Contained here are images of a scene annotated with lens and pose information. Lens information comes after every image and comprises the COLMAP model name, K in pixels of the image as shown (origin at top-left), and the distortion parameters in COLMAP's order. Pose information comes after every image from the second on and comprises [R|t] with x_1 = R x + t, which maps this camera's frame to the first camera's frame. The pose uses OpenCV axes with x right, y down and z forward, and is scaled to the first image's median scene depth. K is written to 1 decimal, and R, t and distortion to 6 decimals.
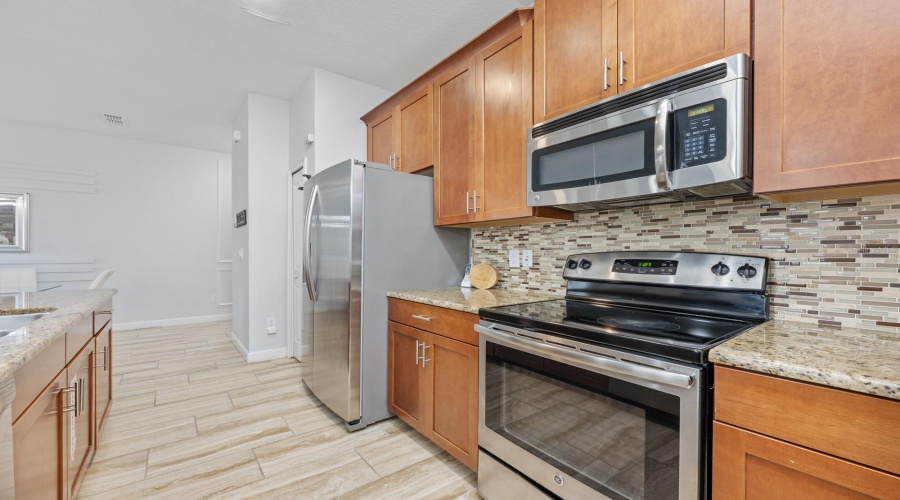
lens RADIAL K [[349.6, 0, 450.0], [0, 349.6, 250.0], [0, 0, 1]] dist [-0.013714, -0.000030]
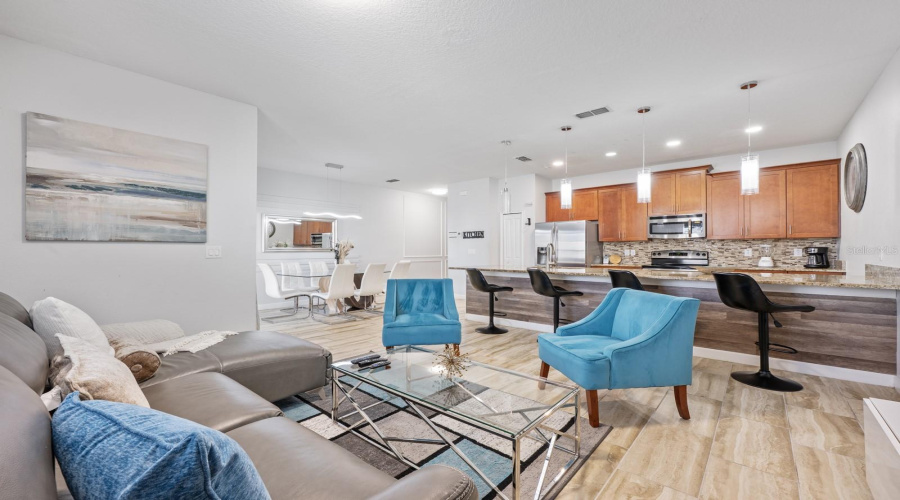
lens RADIAL K [[355.9, 0, 450.0], [0, 355.9, 250.0], [0, 0, 1]] dist [-0.000148, 0.000082]
pose [[0.984366, -0.008184, 0.175944, -2.235267], [0.006466, 0.999926, 0.010335, -0.048359], [-0.176016, -0.009036, 0.984346, -2.079673]]
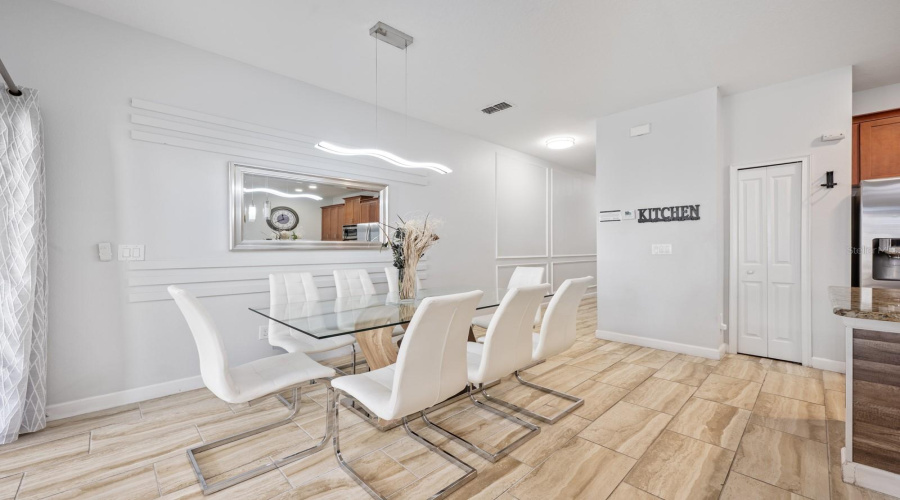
lens RADIAL K [[355.9, 0, 450.0], [0, 355.9, 250.0], [0, 0, 1]] dist [-0.000148, 0.000082]
pose [[0.995698, -0.008650, 0.092249, -2.641152], [0.007147, 0.999836, 0.016619, -0.020793], [-0.092378, -0.015888, 0.995597, 0.125237]]
